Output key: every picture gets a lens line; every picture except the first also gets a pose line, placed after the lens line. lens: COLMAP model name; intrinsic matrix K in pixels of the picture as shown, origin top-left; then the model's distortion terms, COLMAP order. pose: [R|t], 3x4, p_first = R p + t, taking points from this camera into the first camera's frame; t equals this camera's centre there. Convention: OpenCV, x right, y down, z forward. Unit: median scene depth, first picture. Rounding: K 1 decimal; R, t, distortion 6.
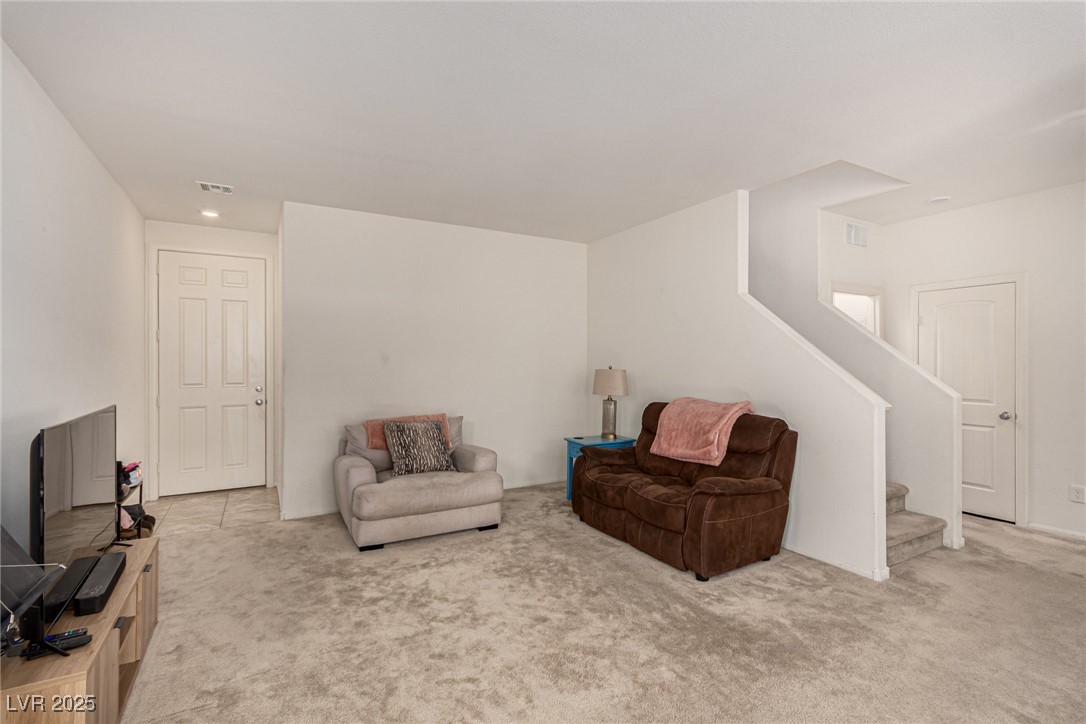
lens RADIAL K [[507.5, 0, 552.2], [0, 507.5, 364.4], [0, 0, 1]] dist [0.005678, 0.000835]
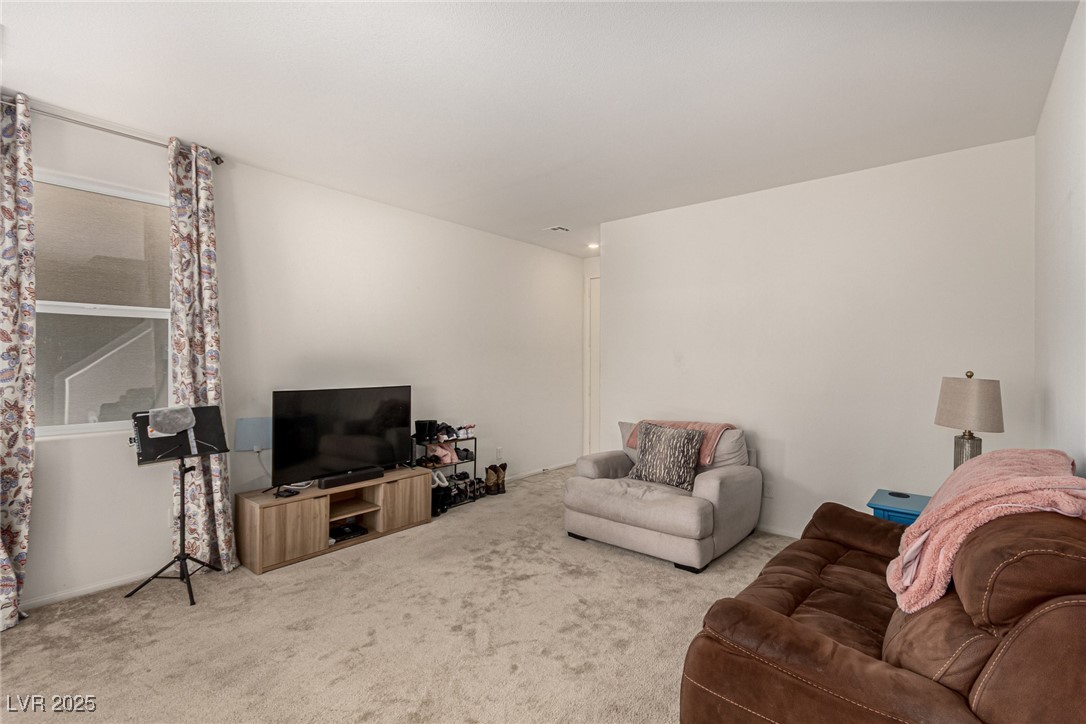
lens RADIAL K [[507.5, 0, 550.1], [0, 507.5, 362.4], [0, 0, 1]] dist [0.005678, 0.000835]
pose [[0.352392, 0.005643, -0.935835, 0.576325], [-0.017992, 0.999838, -0.000746, 0.001944], [0.935679, 0.017100, 0.352437, 0.542018]]
